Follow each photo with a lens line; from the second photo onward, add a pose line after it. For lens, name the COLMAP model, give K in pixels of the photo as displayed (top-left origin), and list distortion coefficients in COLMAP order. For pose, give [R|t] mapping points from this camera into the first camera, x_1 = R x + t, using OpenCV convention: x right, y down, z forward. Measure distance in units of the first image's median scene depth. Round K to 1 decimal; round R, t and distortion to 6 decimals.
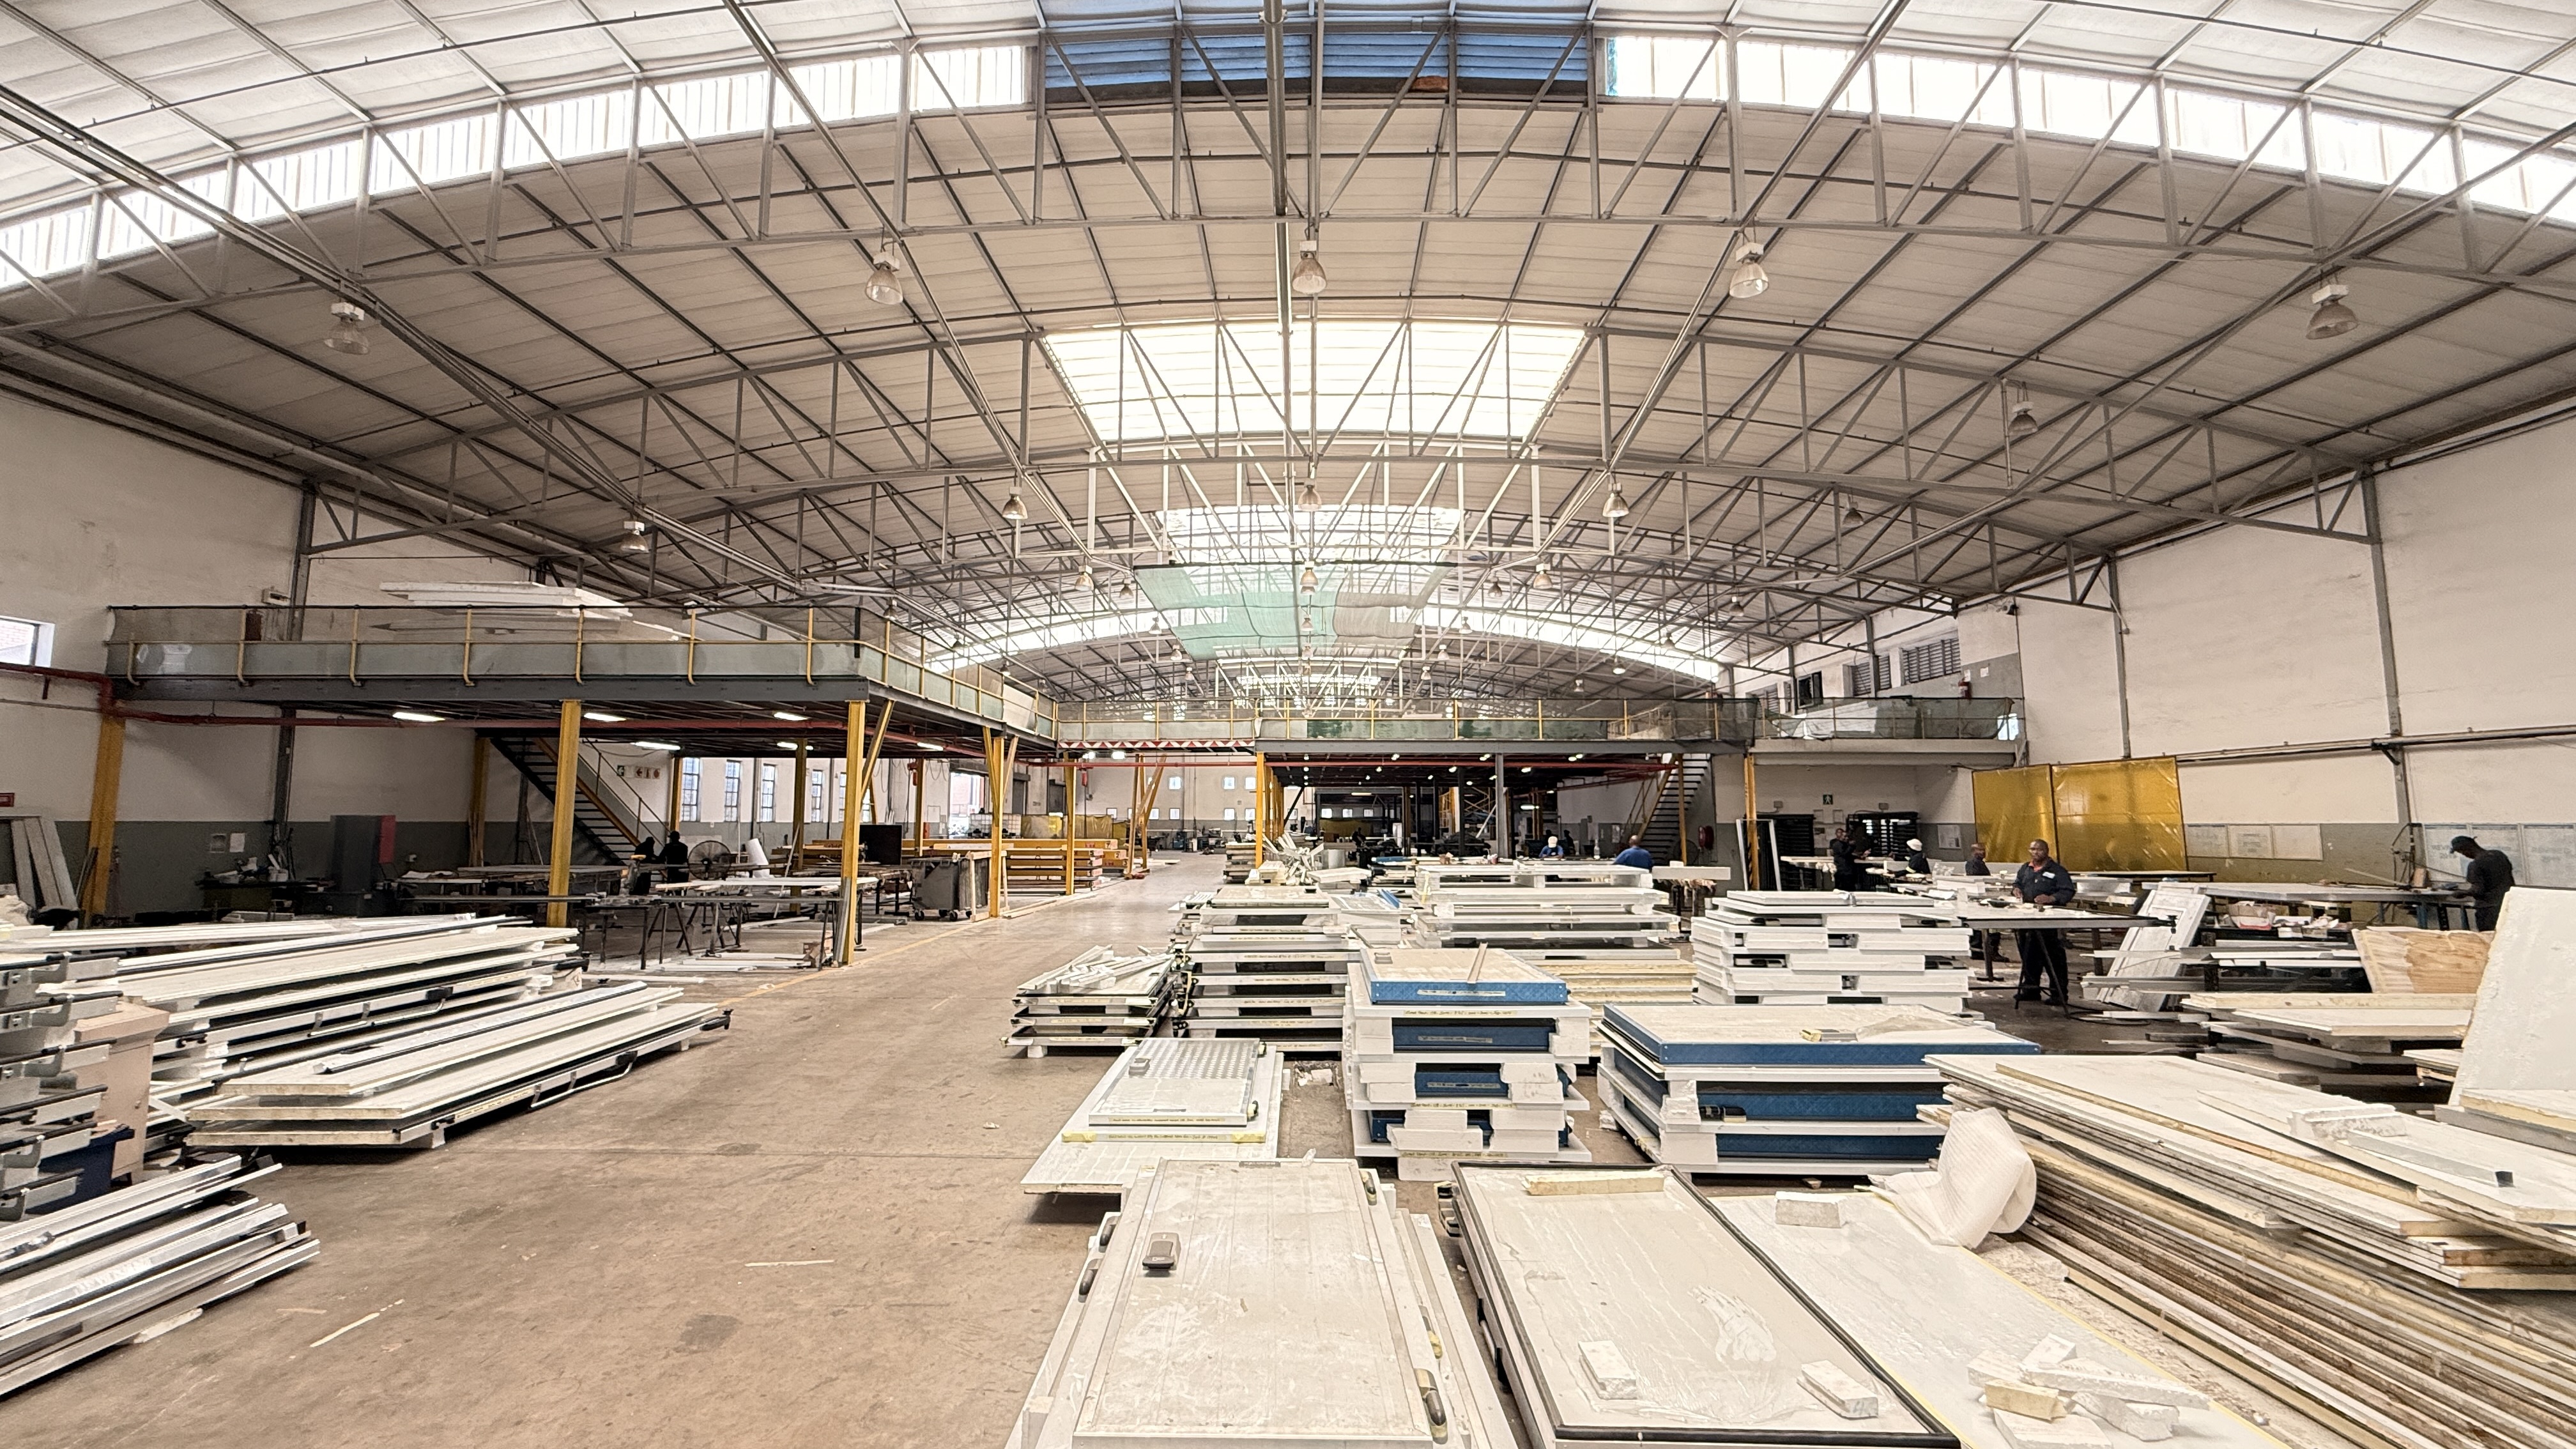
lens RADIAL K [[1021.9, 0, 1267.9], [0, 1021.9, 720.6], [0, 0, 1]] dist [-0.002753, 0.000778]
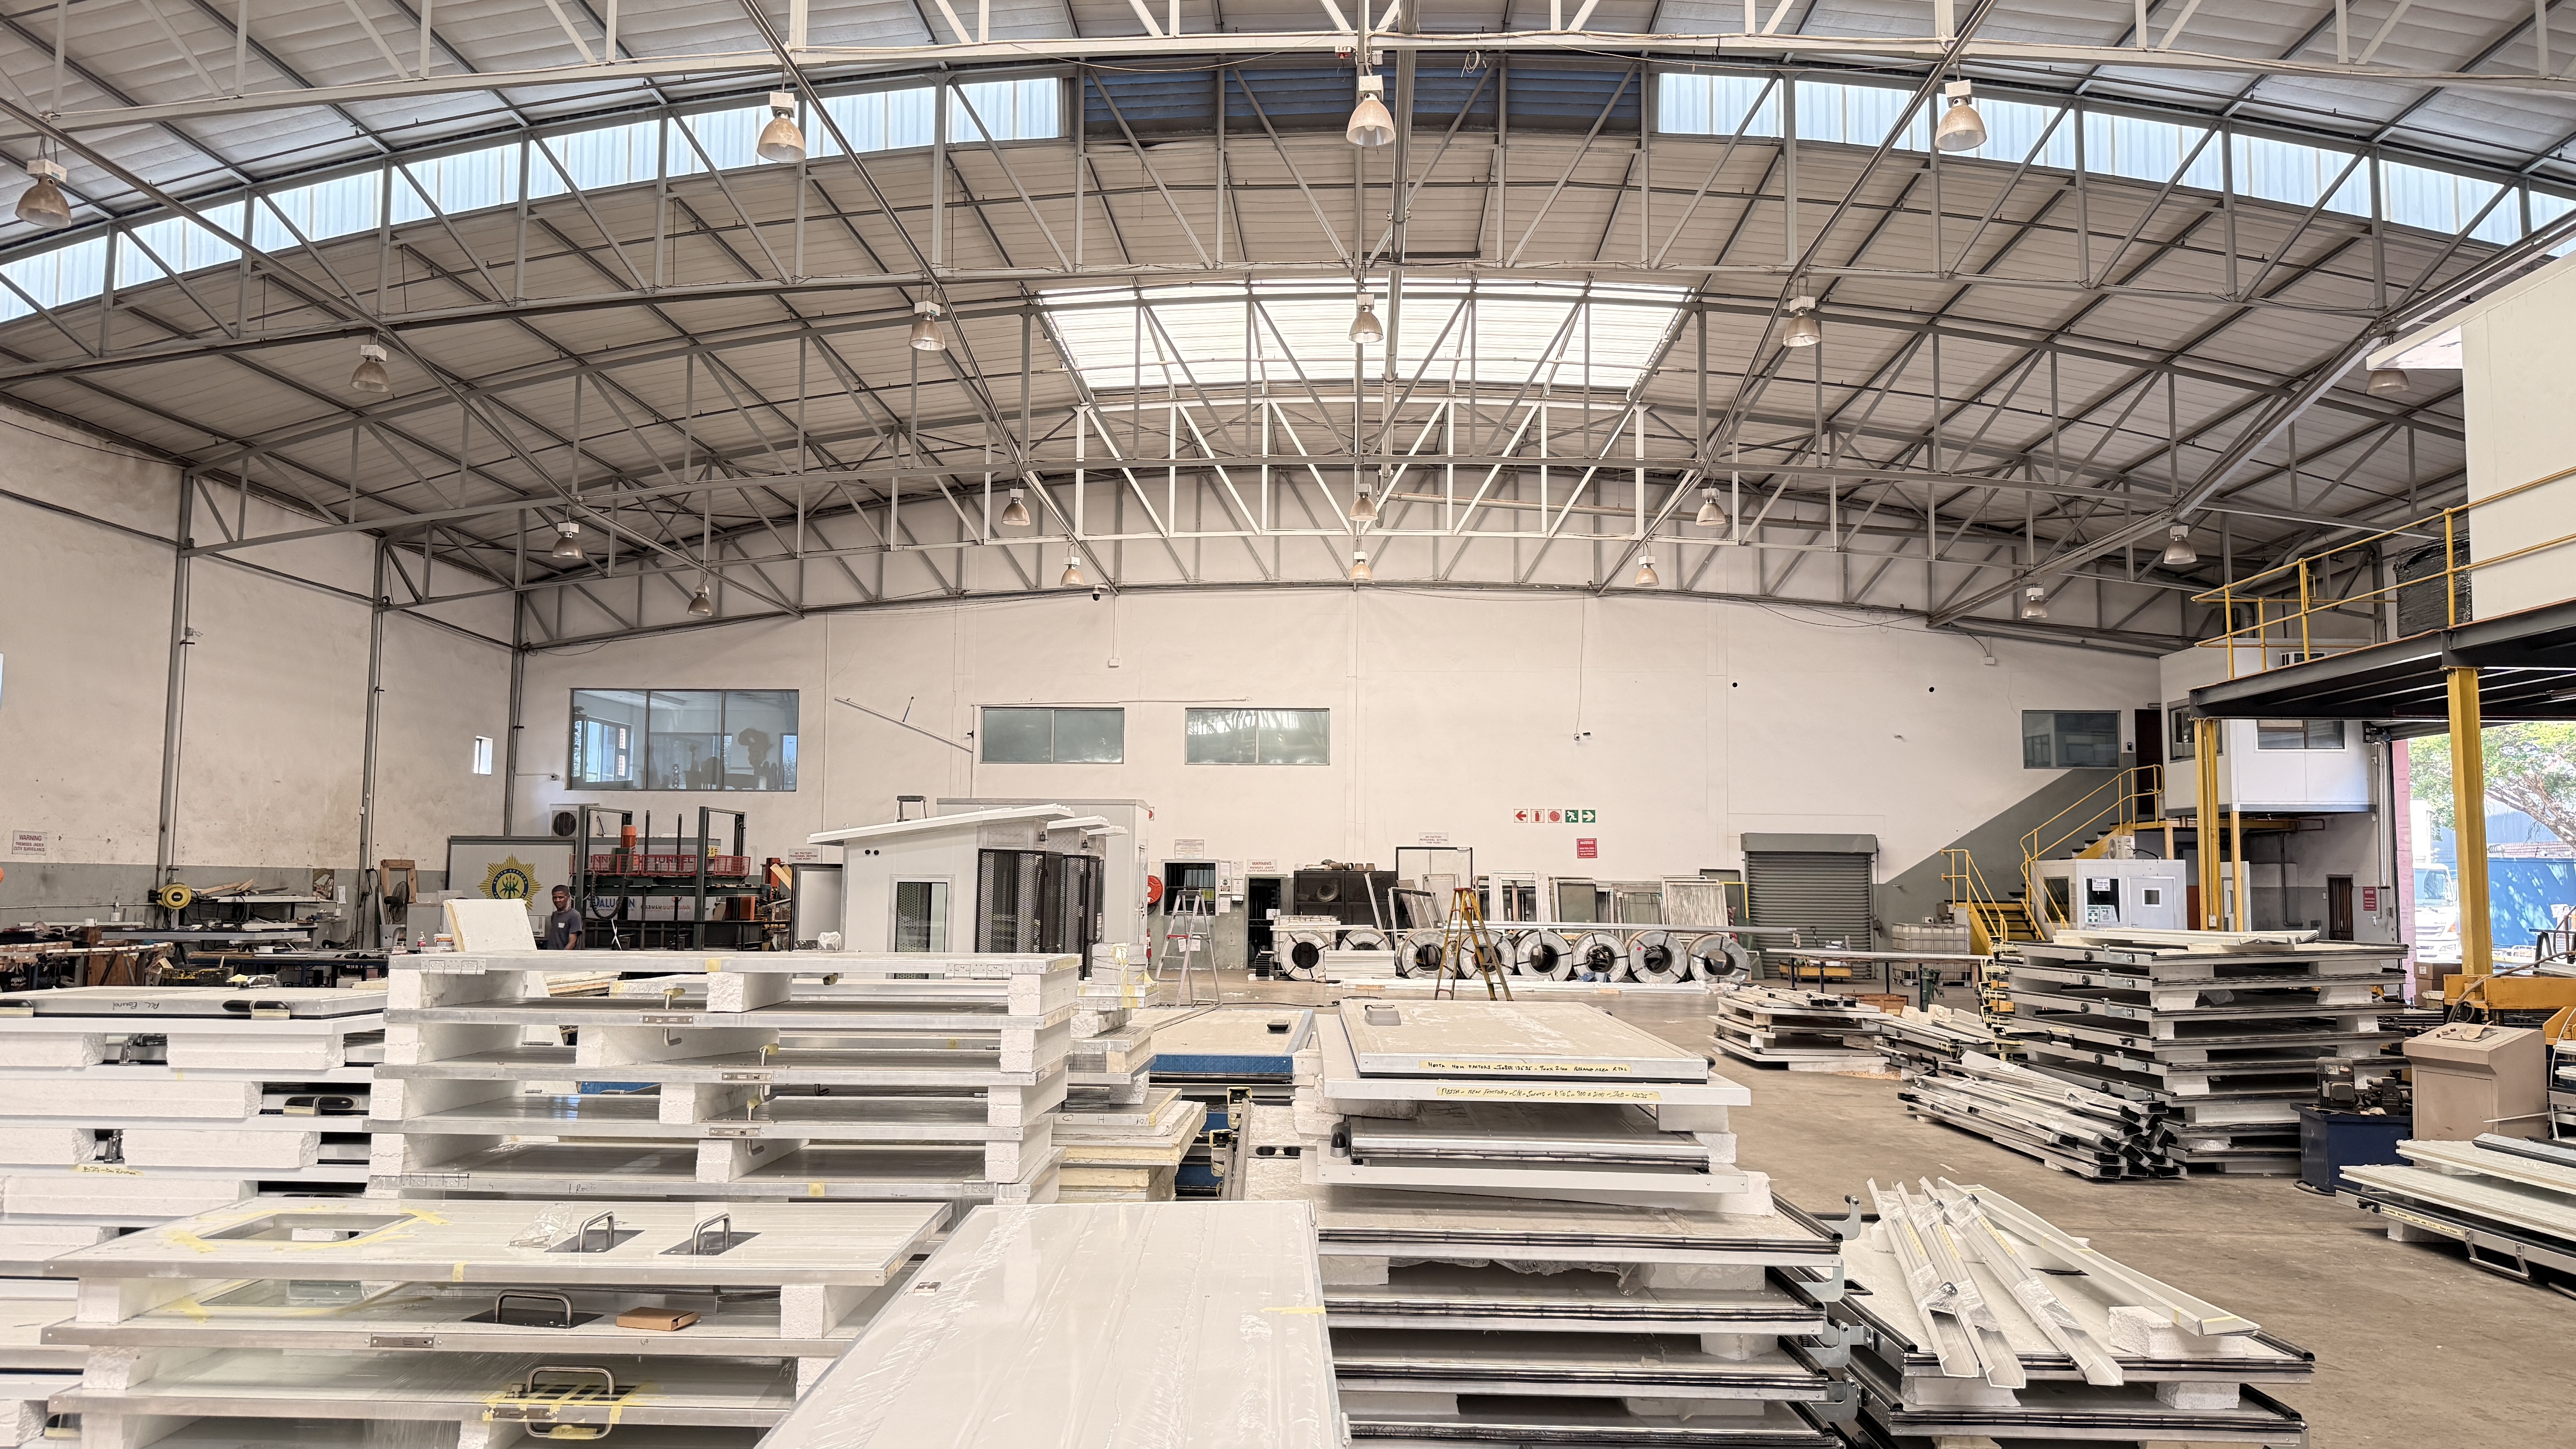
lens RADIAL K [[1817.8, 0, 1251.1], [0, 1817.8, 708.1], [0, 0, 1]] dist [0.056075, -0.072409]
pose [[0.999828, 0.006504, -0.017386, -0.021774], [-0.006480, 0.999978, 0.001468, -0.055227], [0.017395, -0.001355, 0.999848, -0.647991]]
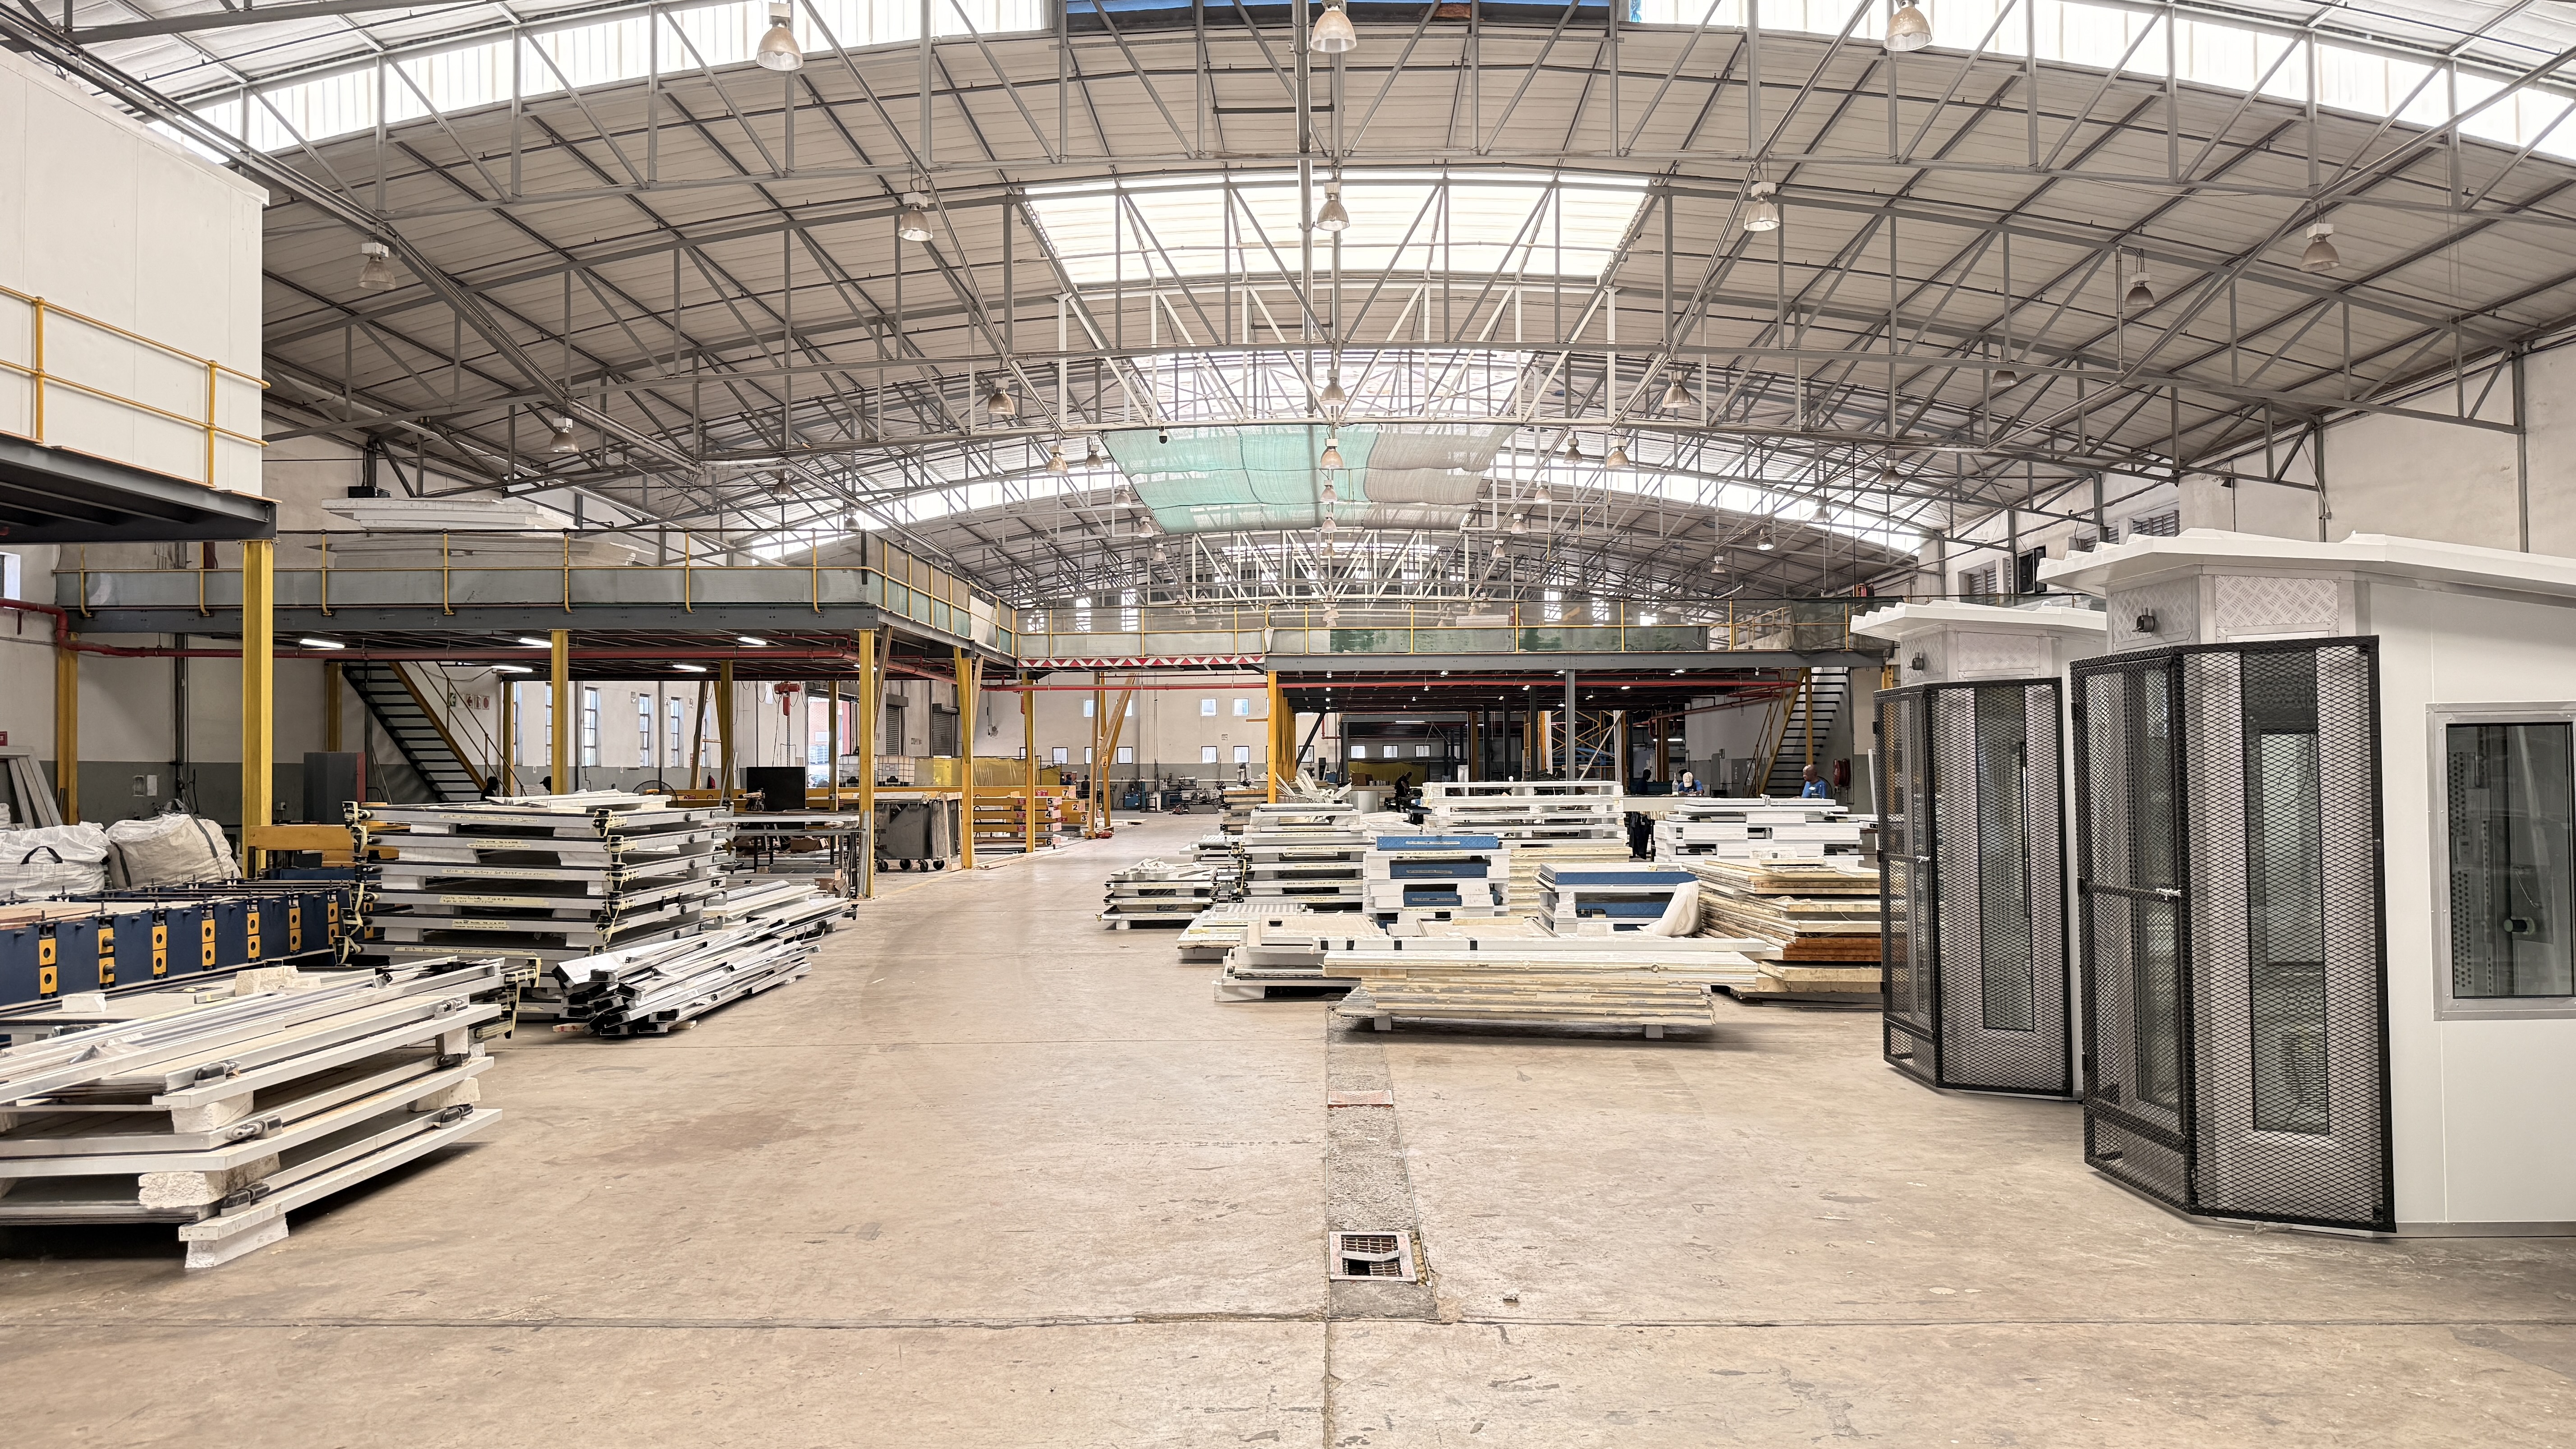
lens RADIAL K [[1817.8, 0, 1272.2], [0, 1817.8, 729.2], [0, 0, 1]] dist [0.056075, -0.072409]
pose [[0.999922, -0.008419, 0.009219, -0.034743], [0.007709, 0.997189, 0.074528, -0.049742], [-0.009820, -0.074451, 0.997176, -0.722622]]
